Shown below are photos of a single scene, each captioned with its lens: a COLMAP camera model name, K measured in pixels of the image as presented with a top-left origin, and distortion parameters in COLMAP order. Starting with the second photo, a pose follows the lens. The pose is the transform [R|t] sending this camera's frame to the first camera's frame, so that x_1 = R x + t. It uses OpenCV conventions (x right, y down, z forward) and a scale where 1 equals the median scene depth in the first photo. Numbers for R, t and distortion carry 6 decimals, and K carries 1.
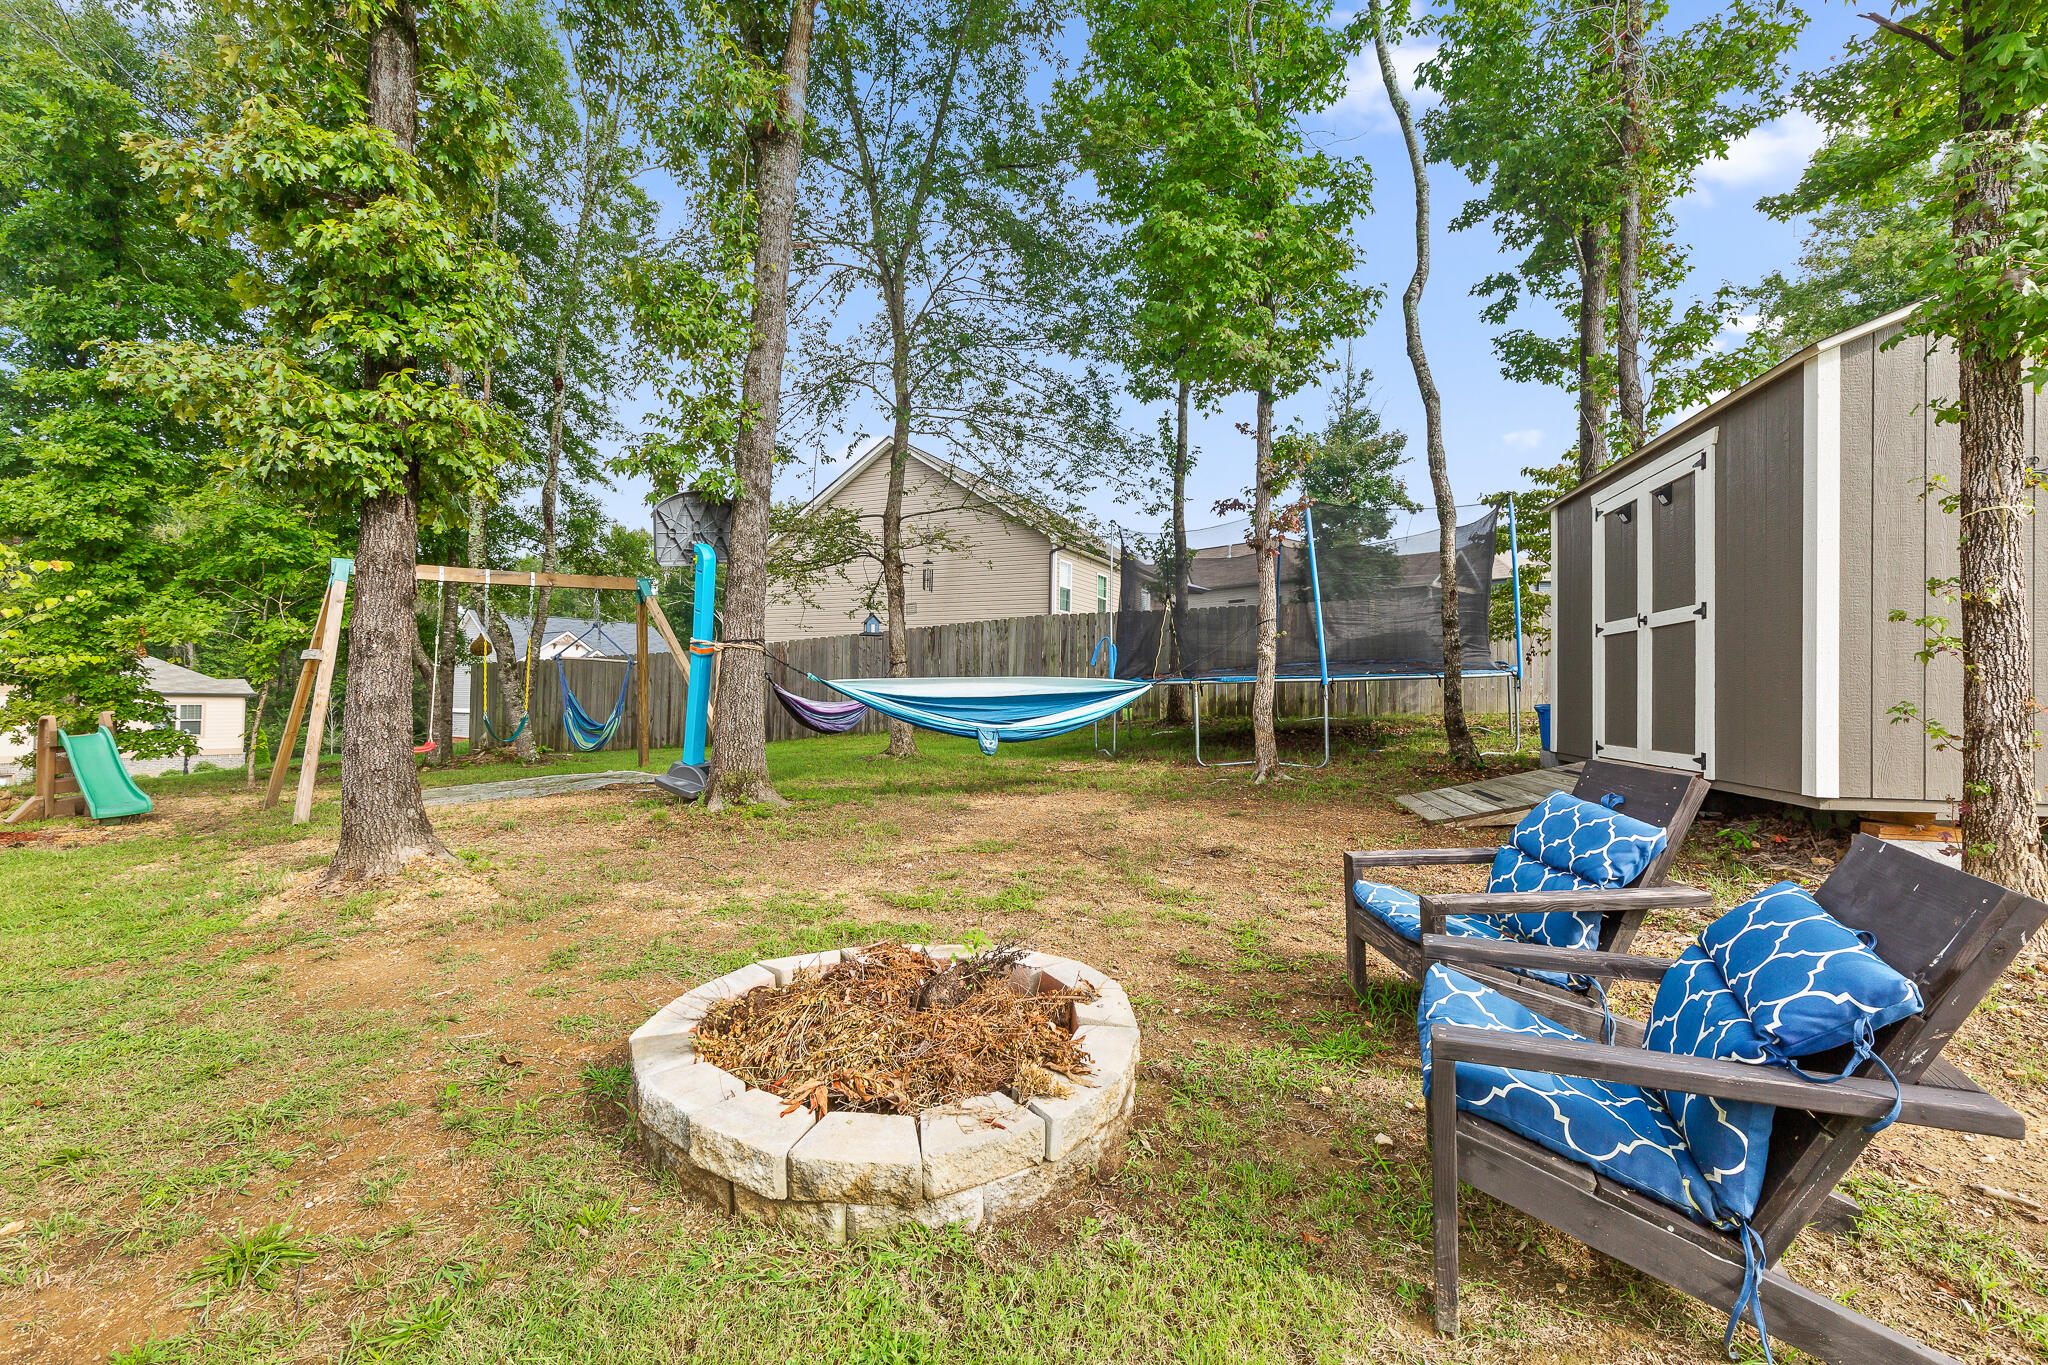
lens RADIAL K [[927.0, 0, 1024.0], [0, 927.0, 682.5], [0, 0, 1]] dist [0.002259, 0.000500]
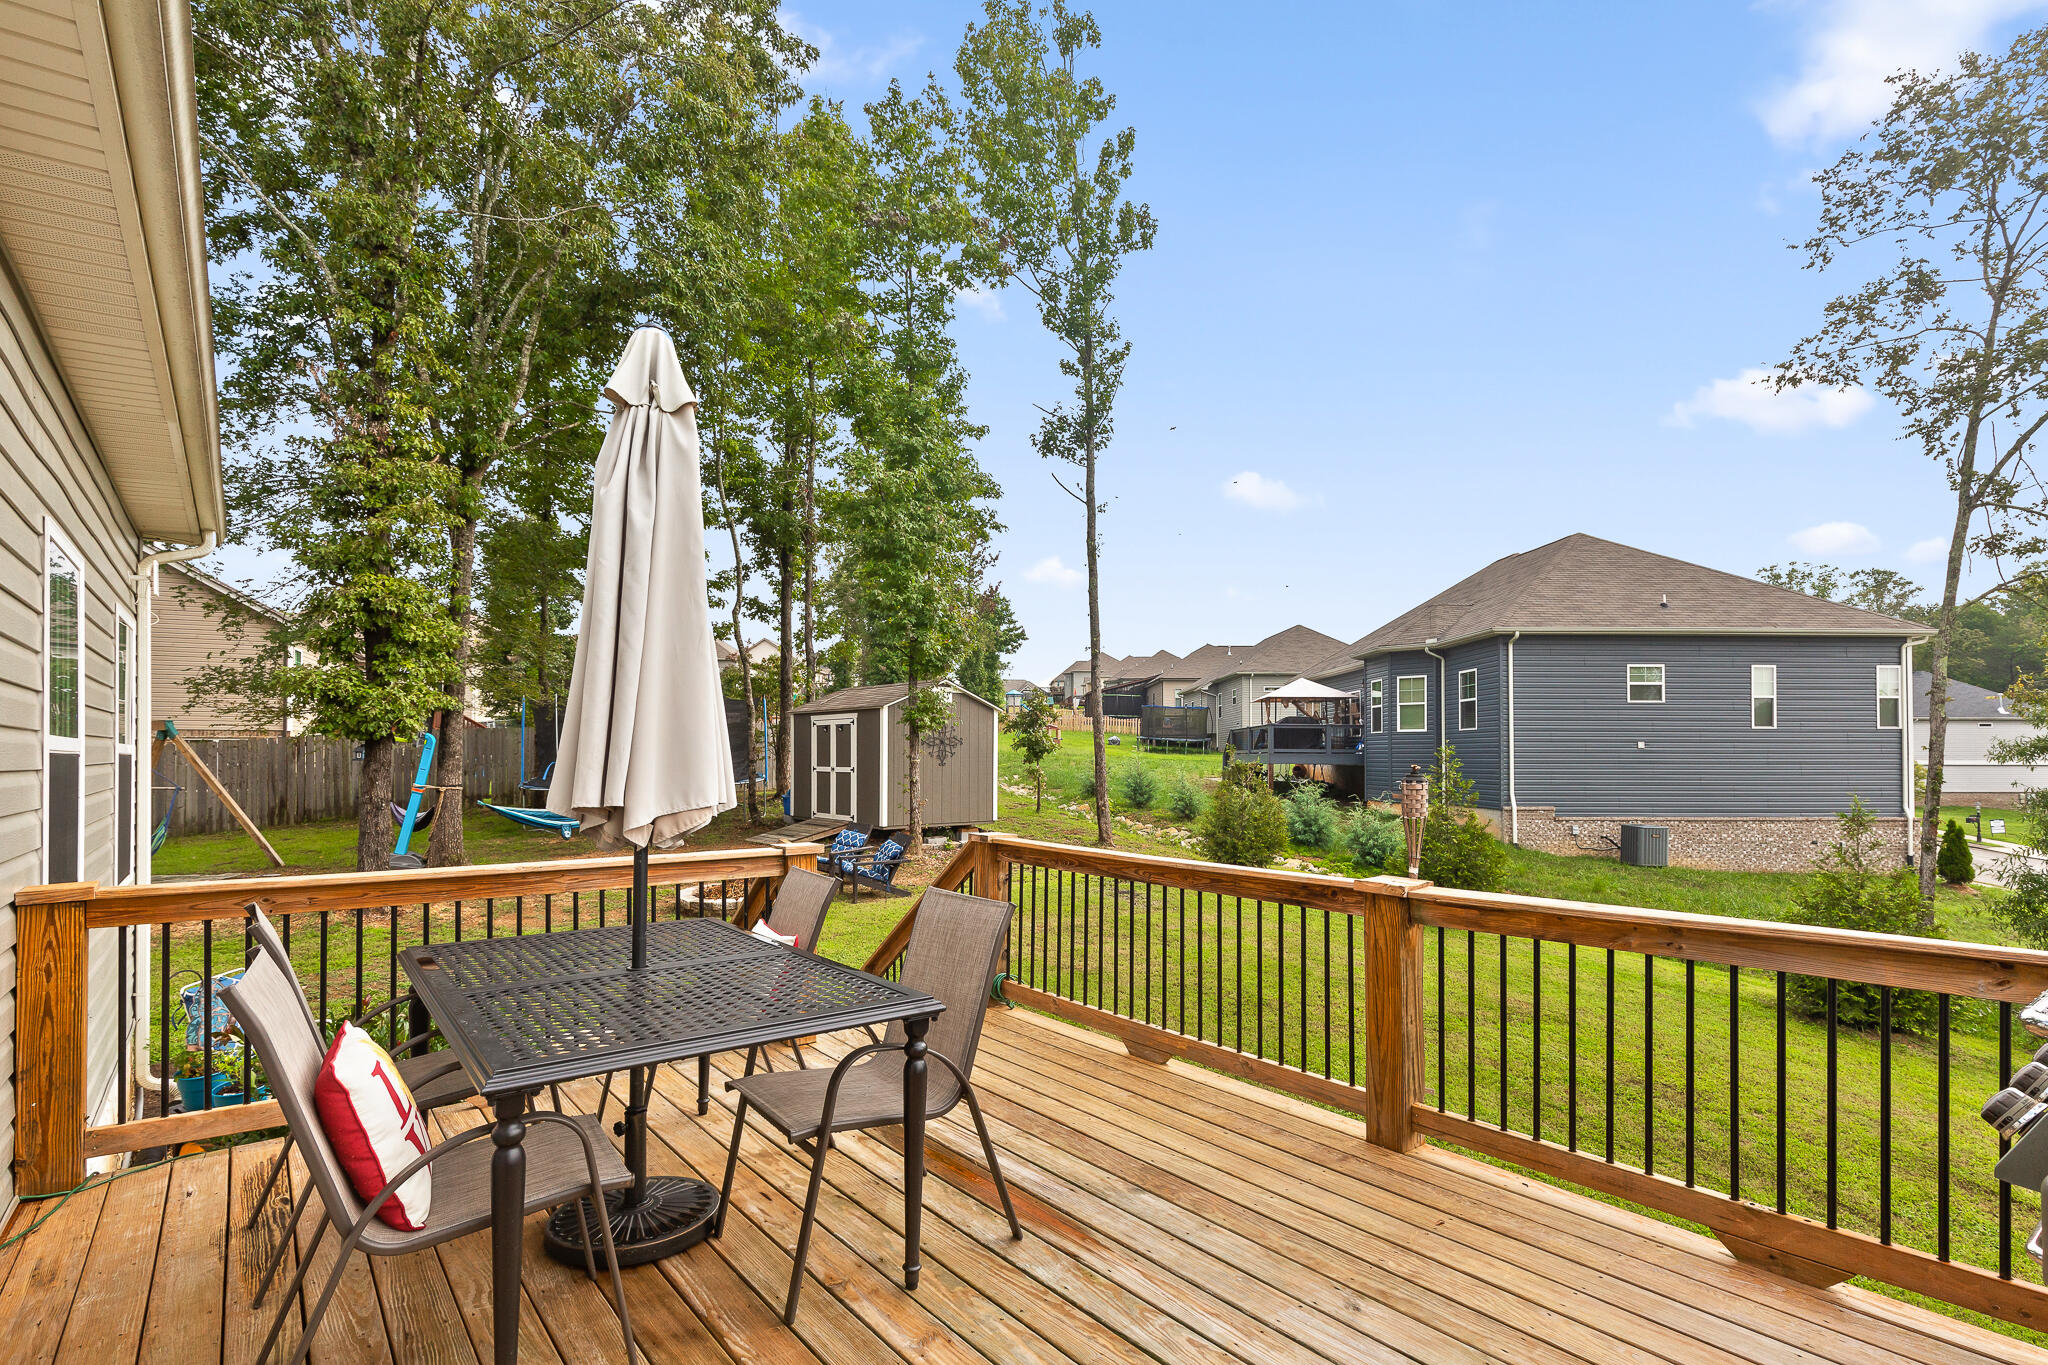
lens RADIAL K [[927.0, 0, 1024.0], [0, 927.0, 682.5], [0, 0, 1]] dist [0.002259, 0.000500]
pose [[0.618842, 0.049492, 0.783955, -1.325775], [-0.002684, 0.998141, -0.060896, -0.172651], [-0.785511, 0.035581, 0.617824, -1.348057]]
